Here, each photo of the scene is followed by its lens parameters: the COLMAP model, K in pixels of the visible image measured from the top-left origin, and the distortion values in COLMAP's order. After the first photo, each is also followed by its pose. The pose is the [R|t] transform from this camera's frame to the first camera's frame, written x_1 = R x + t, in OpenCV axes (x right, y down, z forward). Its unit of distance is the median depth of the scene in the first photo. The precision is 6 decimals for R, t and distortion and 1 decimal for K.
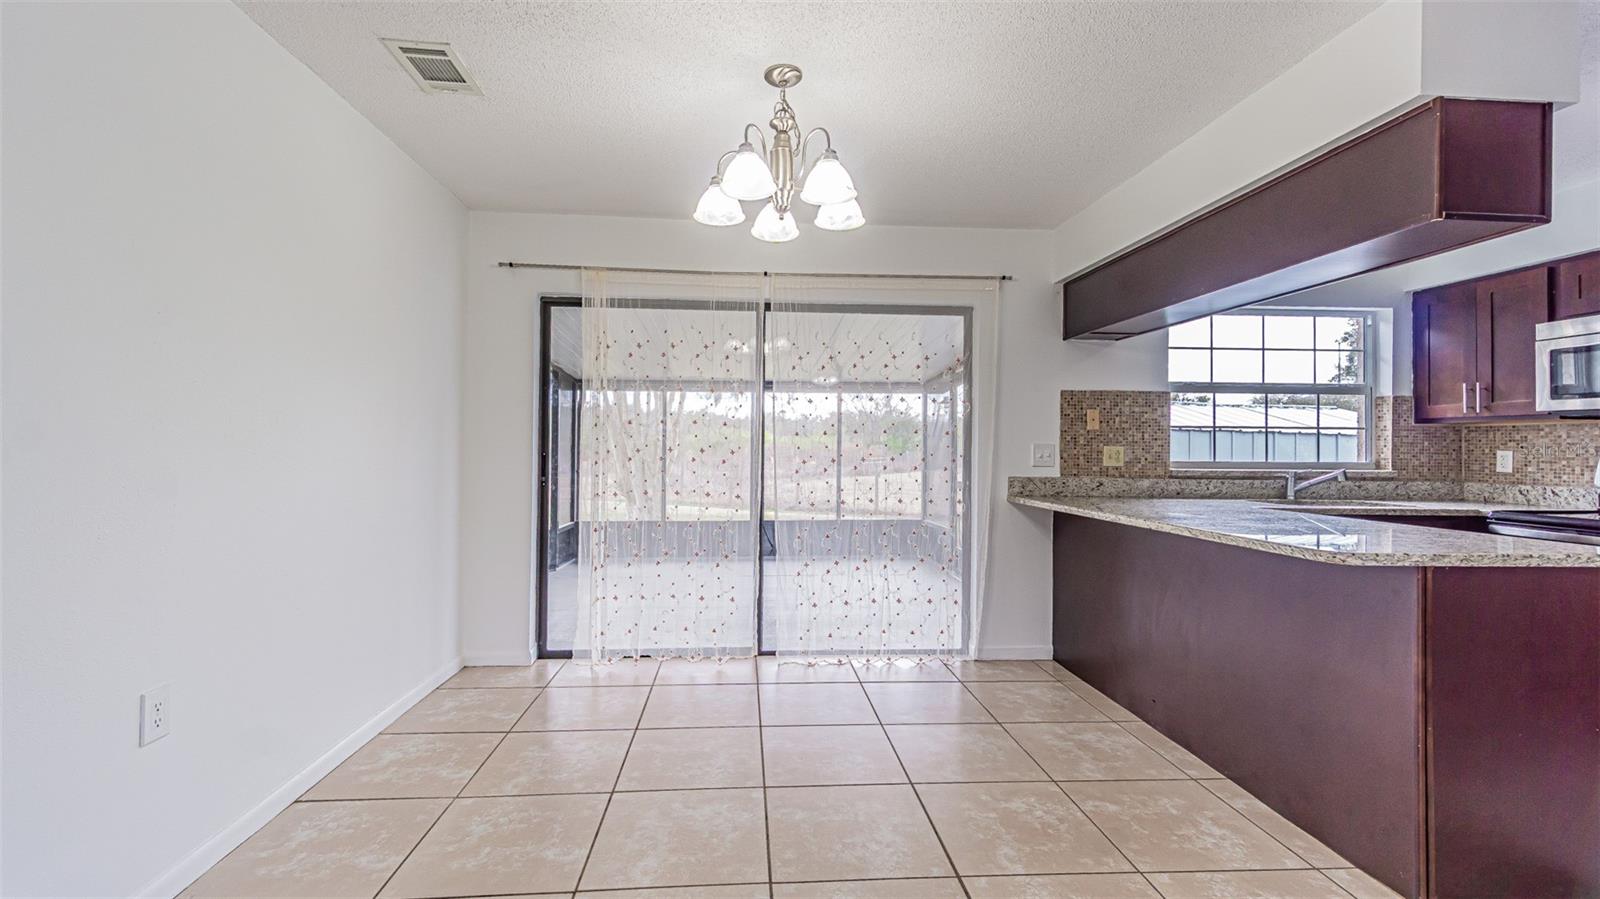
lens RADIAL K [[676.6, 0, 788.2], [0, 676.6, 438.9], [0, 0, 1]] dist [0.009815, -0.000657]
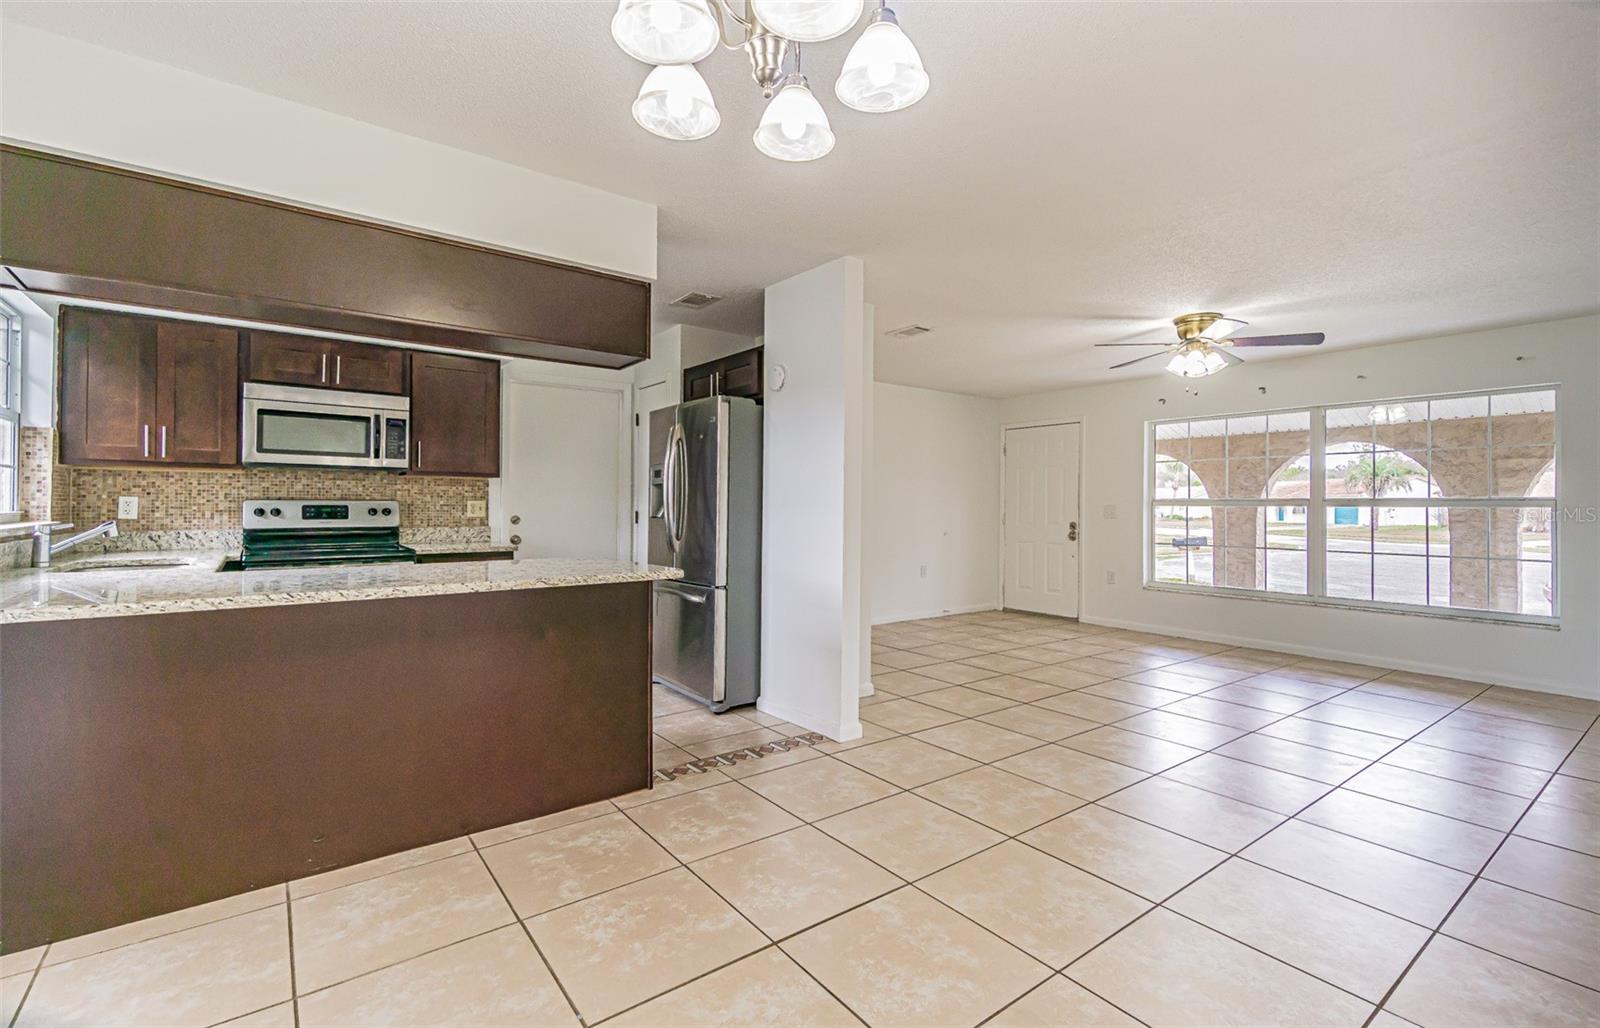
lens RADIAL K [[702.1, 0, 796.5], [0, 702.1, 500.9], [0, 0, 1]] dist [0.016201, -0.011218]
pose [[-0.538254, -0.008814, 0.842736, -0.294693], [-0.023158, 0.999722, -0.004335, 0.005863], [-0.842464, -0.021849, -0.538309, 0.735608]]
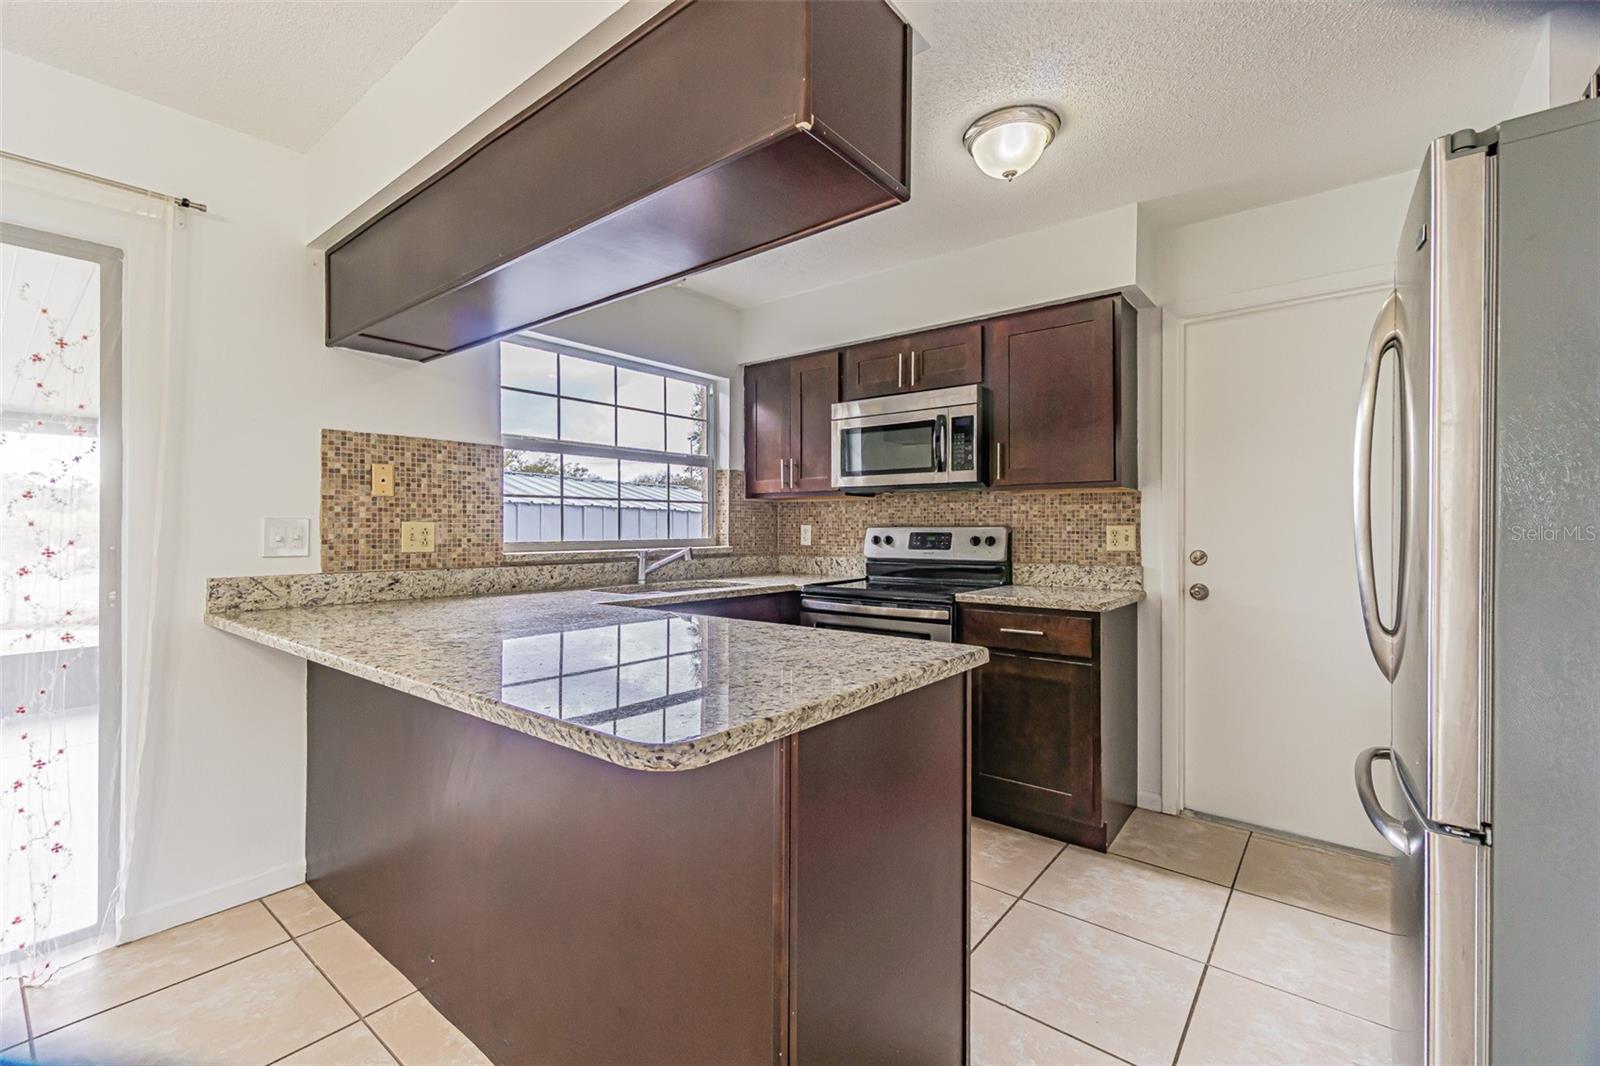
lens RADIAL K [[688.1, 0, 785.7], [0, 688.1, 529.4], [0, 0, 1]] dist [0.015577, -0.000095]
pose [[0.684858, -0.010566, 0.728600, 0.235138], [-0.003176, 0.999842, 0.017485, 0.005206], [-0.728669, -0.014289, 0.684717, 0.279528]]
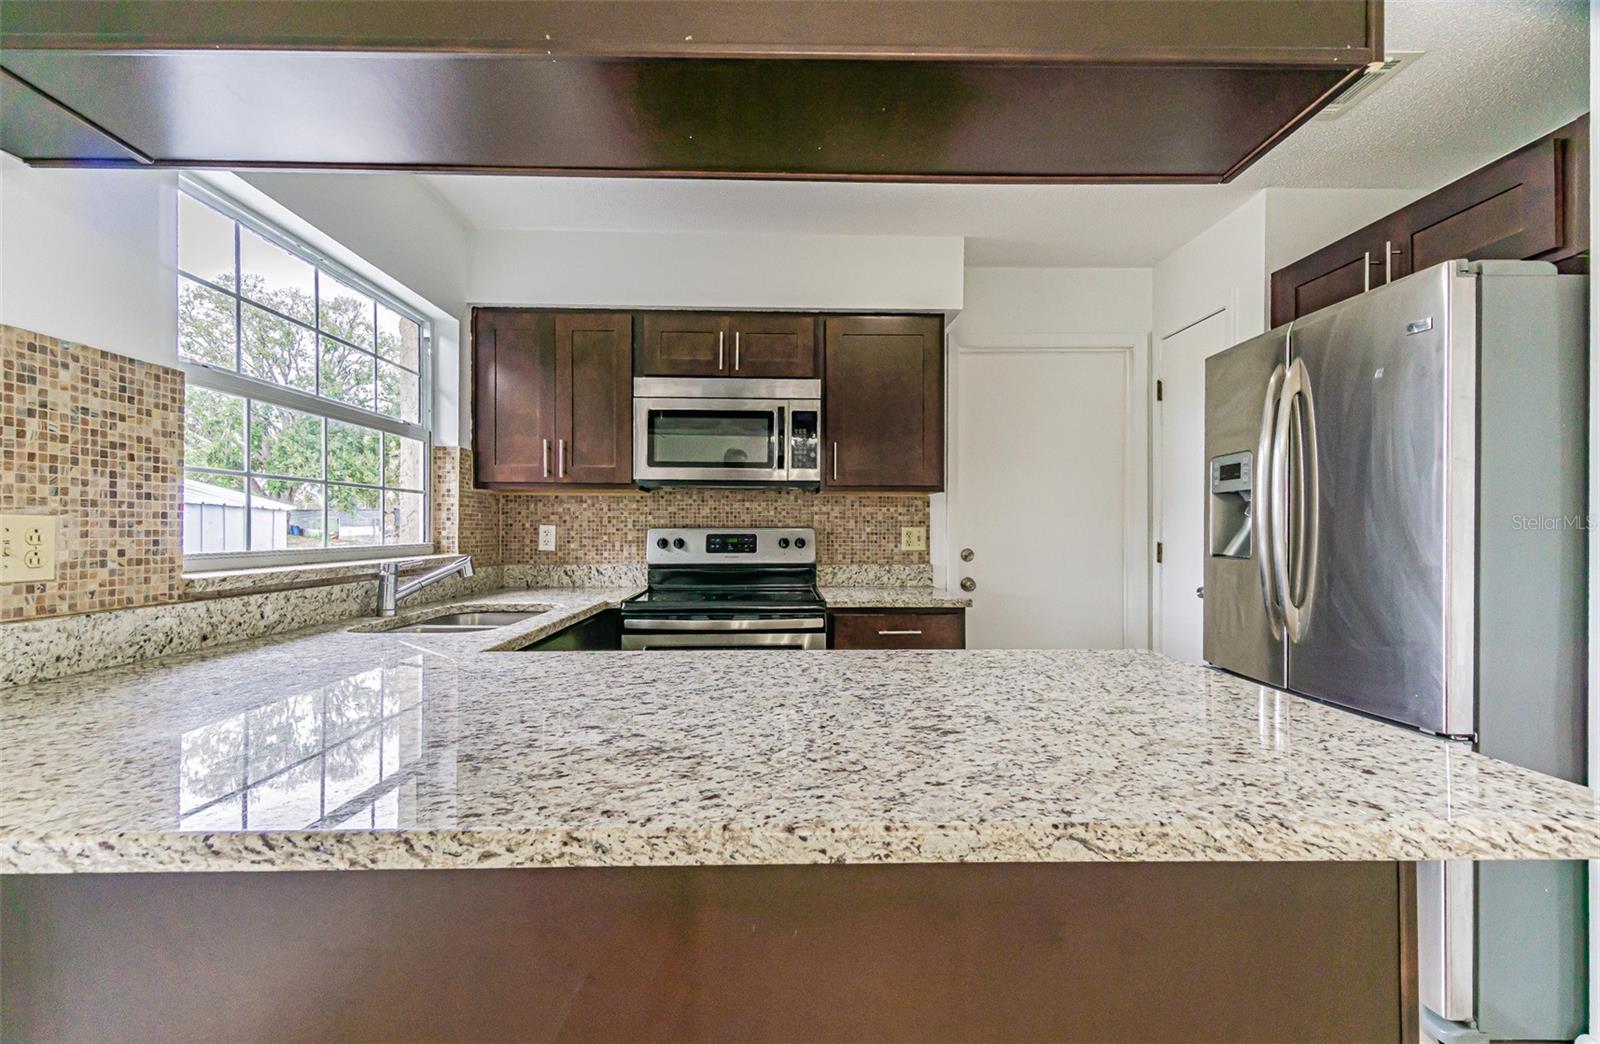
lens RADIAL K [[708.9, 0, 792.2], [0, 708.9, 528.8], [0, 0, 1]] dist [0.013615, -0.000571]
pose [[0.051702, -0.008490, 0.998626, 0.183353], [-0.014347, 0.999854, 0.009243, 0.009214], [-0.998560, -0.014805, 0.051572, 0.645780]]
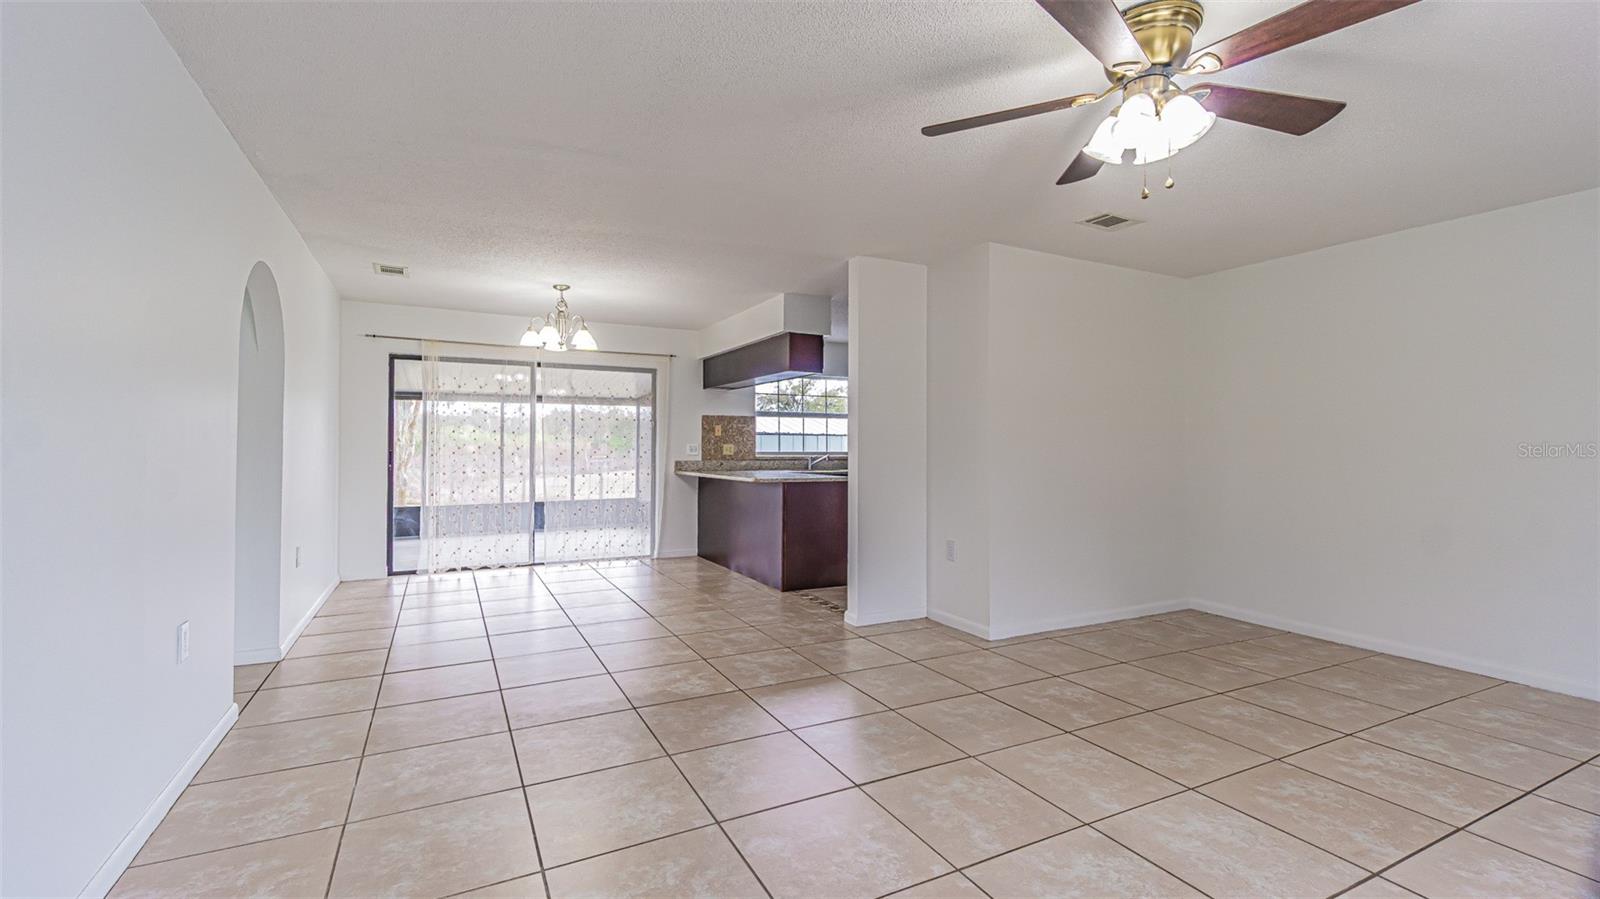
lens RADIAL K [[693.9, 0, 801.2], [0, 693.9, 434.2], [0, 0, 1]] dist [-0.000128, -0.000153]
pose [[0.918357, 0.001236, 0.395751, -0.116714], [-0.001480, 0.999999, 0.000312, -0.018890], [-0.395750, -0.000872, 0.918358, -0.911591]]
